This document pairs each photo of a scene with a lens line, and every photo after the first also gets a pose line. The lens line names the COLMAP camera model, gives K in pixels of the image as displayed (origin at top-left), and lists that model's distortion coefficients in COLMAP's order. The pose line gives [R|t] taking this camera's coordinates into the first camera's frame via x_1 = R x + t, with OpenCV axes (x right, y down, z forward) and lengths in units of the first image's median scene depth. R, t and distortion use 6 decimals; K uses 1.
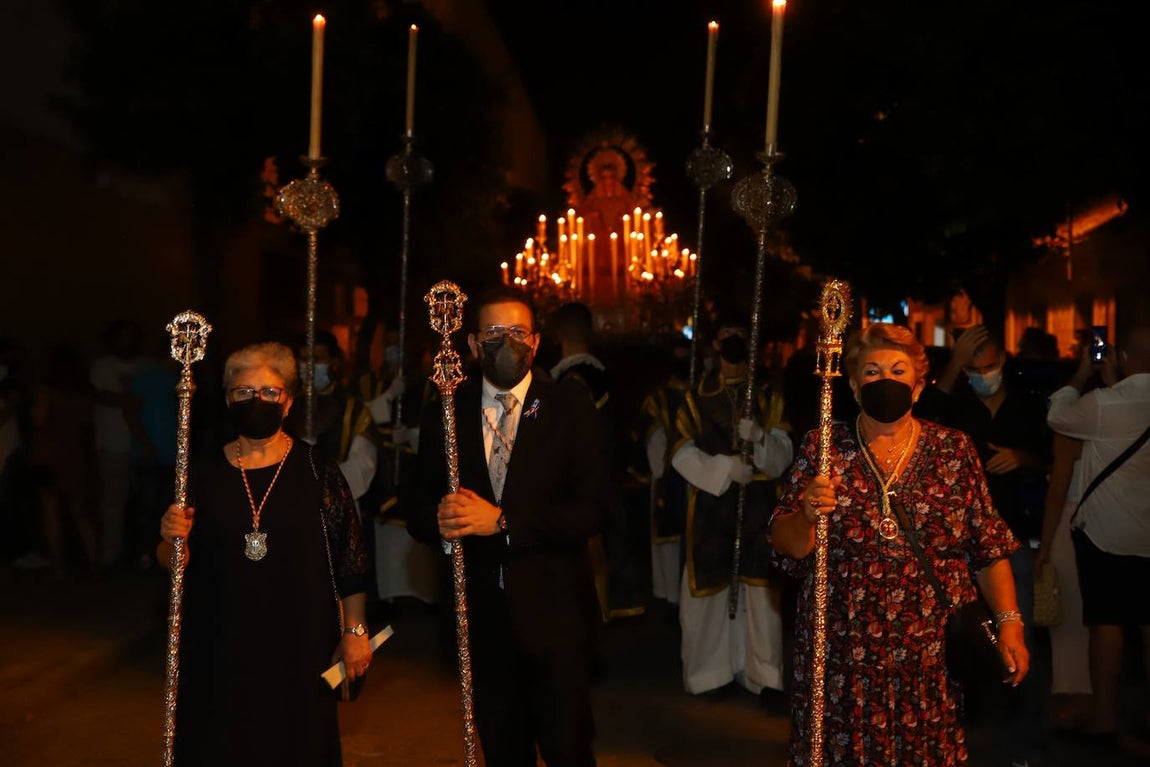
lens RADIAL K [[2040.9, 0, 575.8], [0, 2040.9, 379.6], [0, 0, 1]] dist [-0.027686, 0.000000]
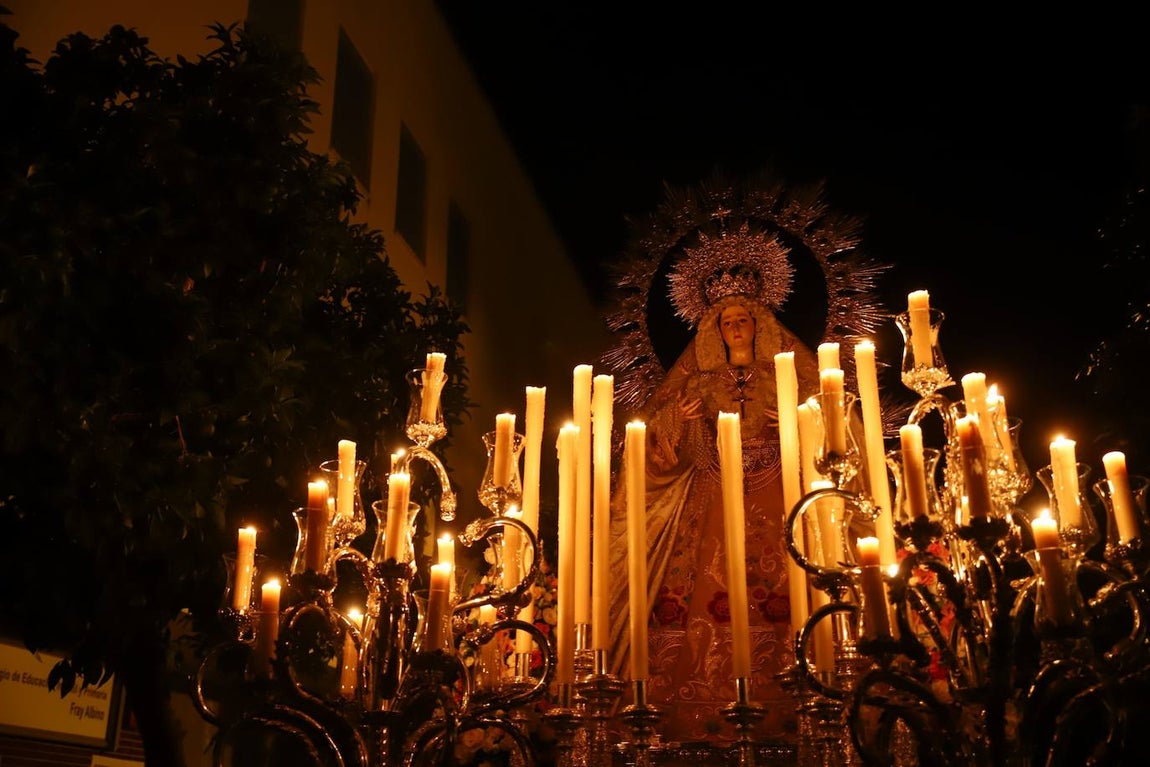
lens RADIAL K [[1273.6, 0, 568.2], [0, 1273.6, 380.6], [0, 0, 1]] dist [0.010007, 0.000000]
pose [[0.980204, -0.048213, -0.192033, 0.028983], [-0.019505, 0.941667, -0.335979, -0.023682], [0.197029, 0.333074, 0.922085, 0.855576]]
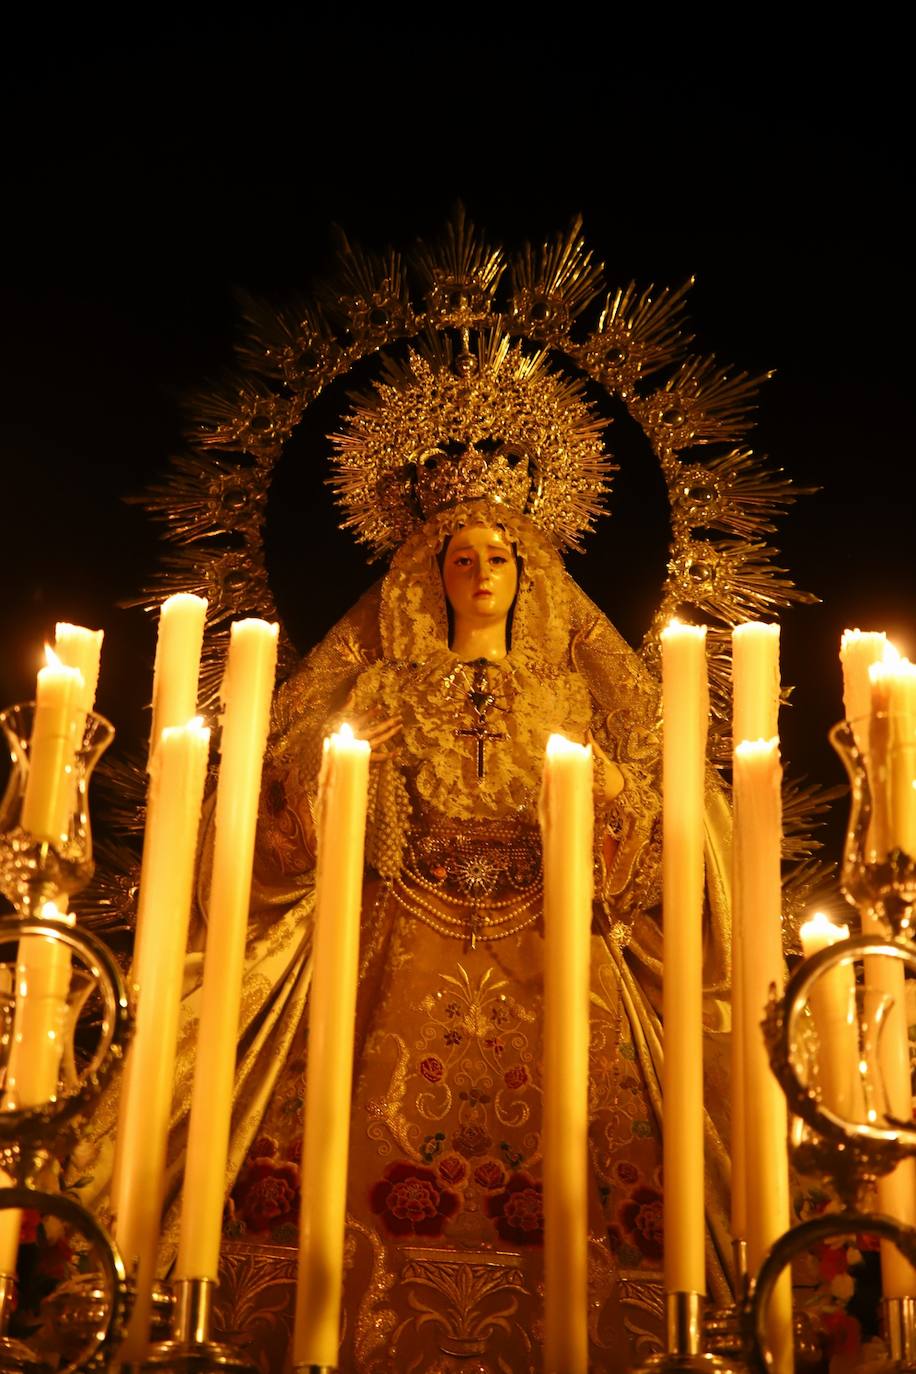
lens RADIAL K [[2565.7, 0, 465.1], [0, 2565.7, 692.7], [0, 0, 1]] dist [0.228921, 0.000000]
pose [[0.993861, 0.086341, 0.069175, 0.004208], [-0.055393, 0.929588, -0.364415, -0.025759], [-0.095768, 0.358347, 0.928664, 0.878170]]
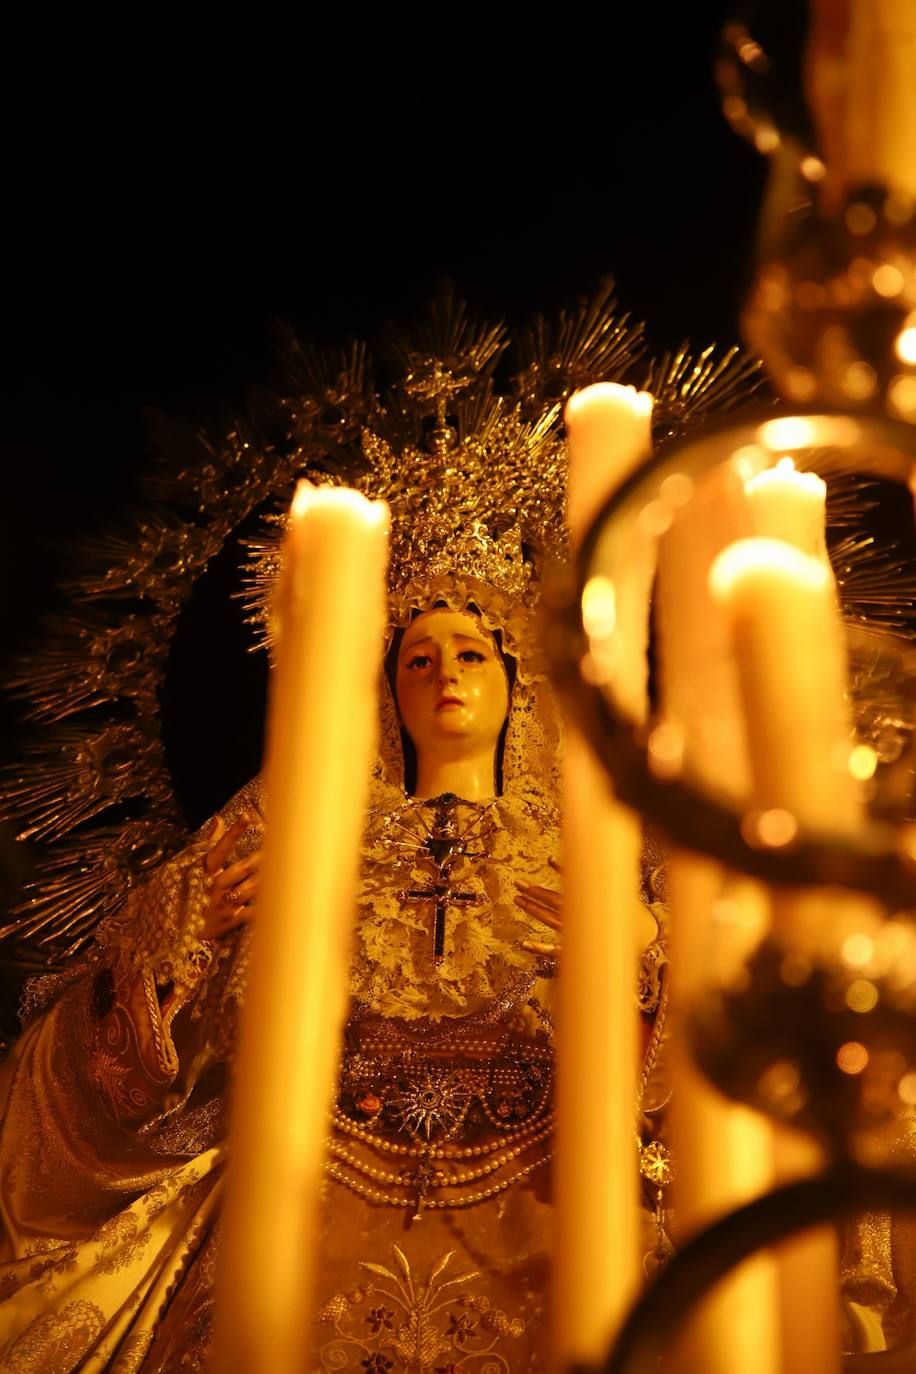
lens RADIAL K [[2565.7, 0, 464.4], [0, 2565.7, 679.5], [0, 0, 1]] dist [0.228921, 0.000000]
pose [[0.996679, 0.022535, -0.078248, 0.026908], [-0.065938, 0.787201, -0.613161, -0.026510], [0.047779, 0.616284, 0.786073, 0.948478]]
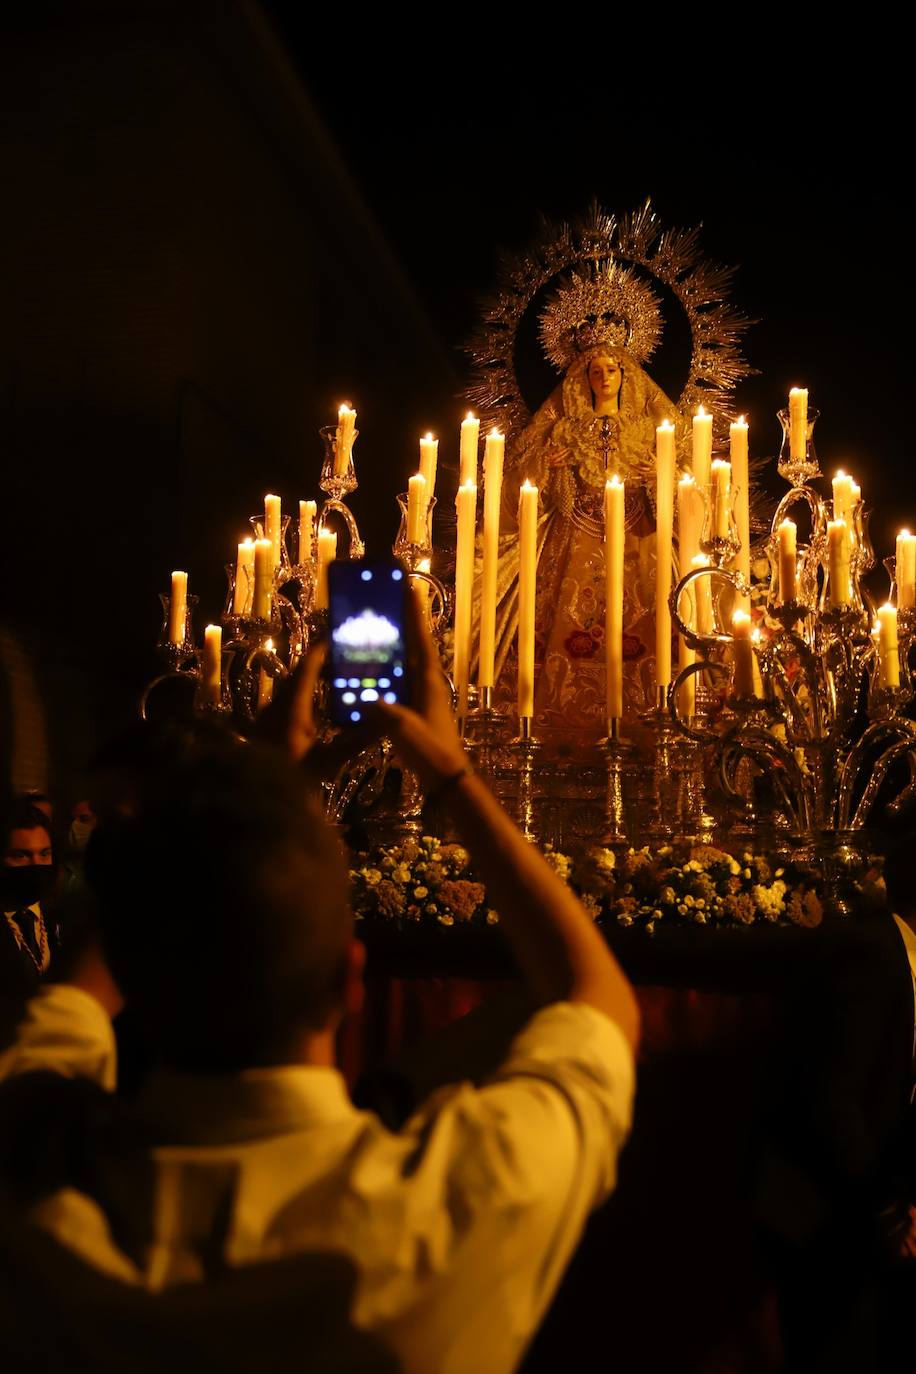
lens RADIAL K [[1428.0, 0, 469.0], [0, 1428.0, 678.1], [0, 0, 1]] dist [0.016759, 0.000000]
pose [[0.995965, 0.032898, -0.083493, 0.015991], [-0.041652, 0.993560, -0.105370, -0.025276], [0.079488, 0.108422, 0.990922, 0.816439]]
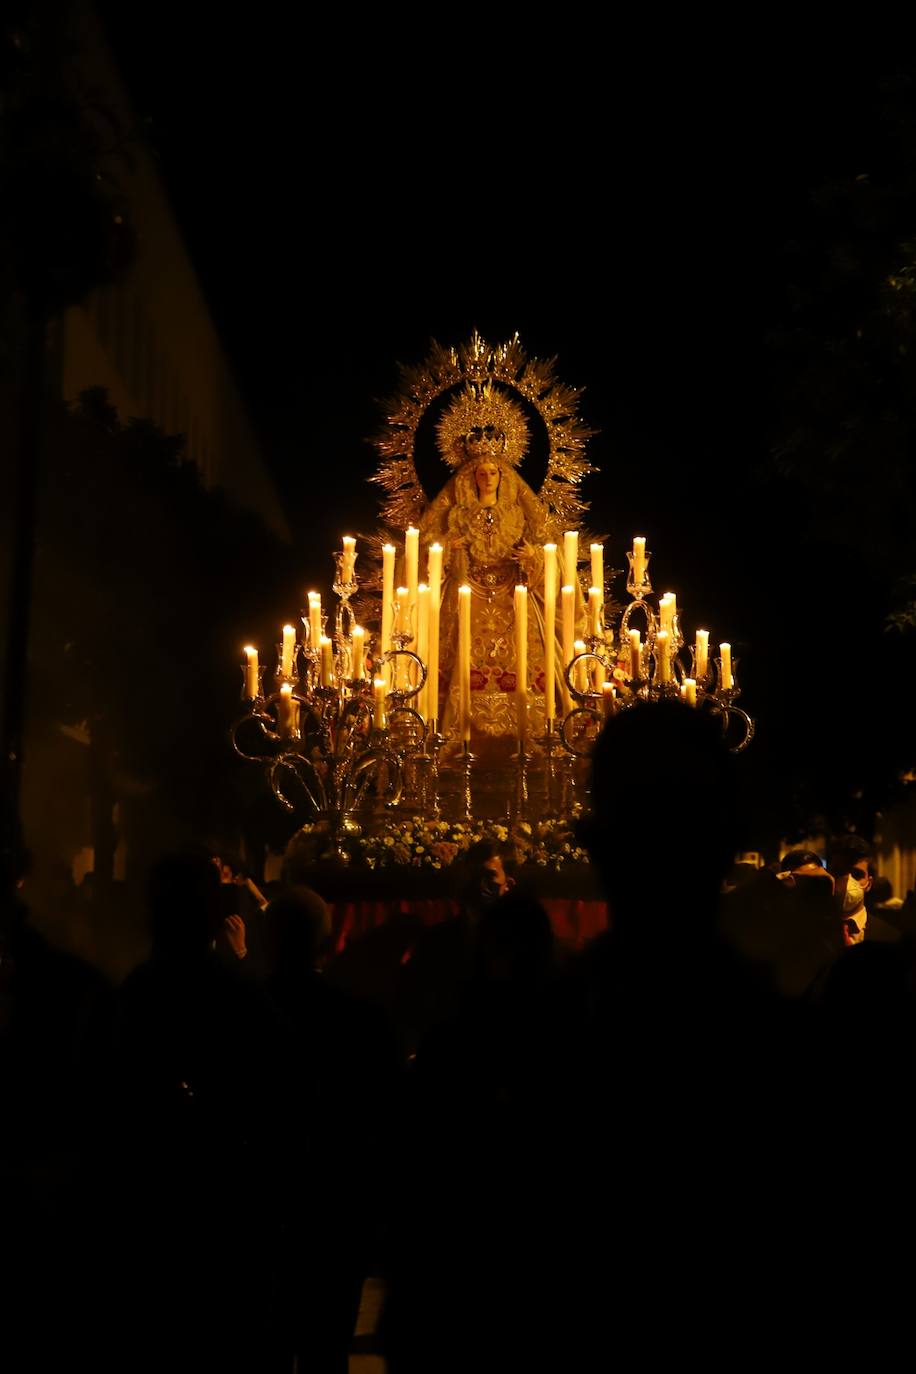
lens RADIAL K [[2565.7, 0, 432.4], [0, 2565.7, 694.9], [0, 0, 1]] dist [0.228921, 0.000000]
pose [[0.993981, 0.032147, 0.104733, -0.051434], [-0.025563, 0.997647, -0.063609, -0.016405], [-0.106532, 0.060548, 0.992464, 0.495752]]
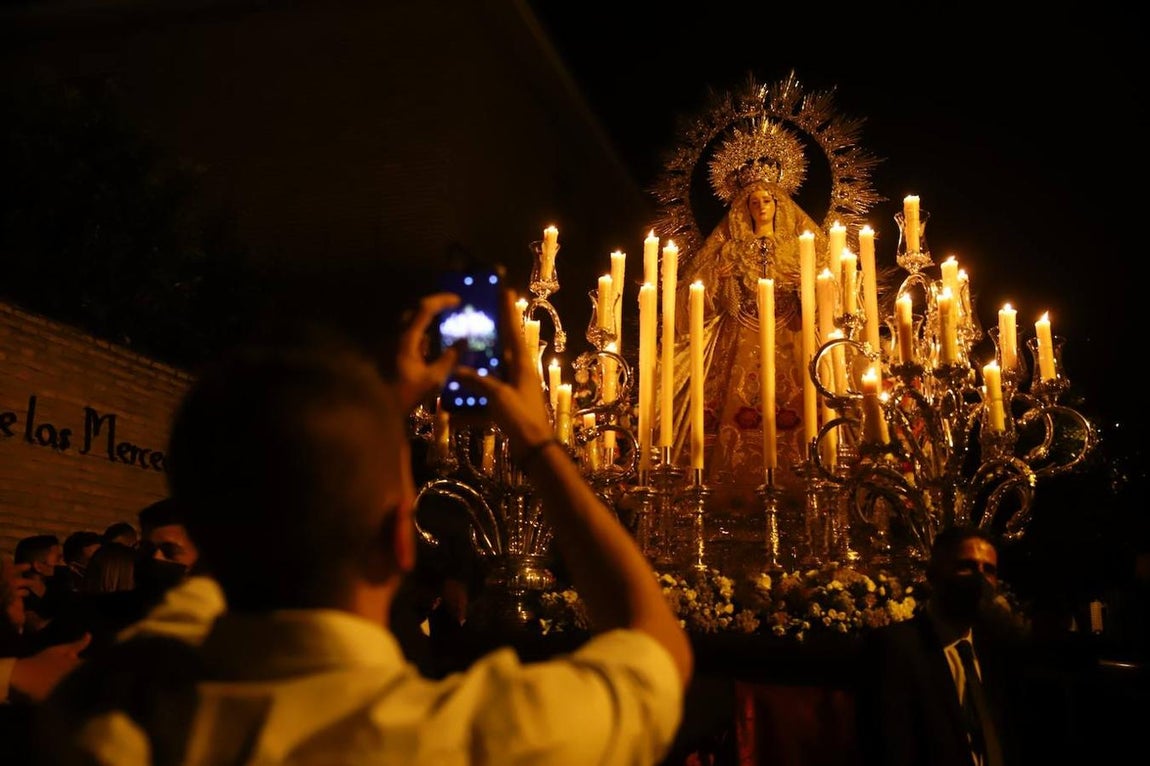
lens RADIAL K [[1109.0, 0, 581.6], [0, 1109.0, 377.3], [0, 0, 1]] dist [-0.004744, 0.000000]
pose [[0.983929, 0.002271, -0.178547, 0.021231], [-0.037872, 0.979824, -0.196240, -0.019185], [0.174499, 0.199848, 0.964163, 0.824741]]
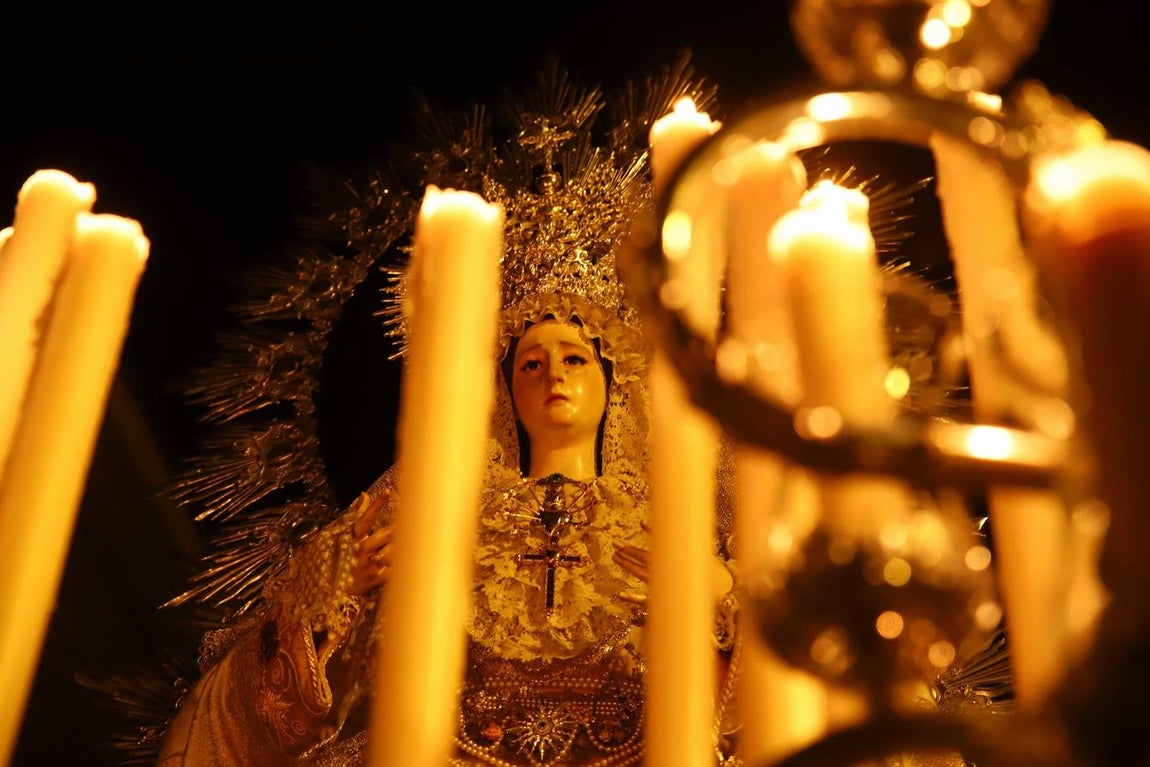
lens RADIAL K [[2147.4, 0, 571.6], [0, 2147.4, 373.7], [0, 0, 1]] dist [0.228921, 0.000000]
pose [[0.996805, 0.011918, -0.078983, 0.027130], [-0.059071, 0.775582, -0.628477, -0.024876], [0.053768, 0.631135, 0.773807, 0.949629]]
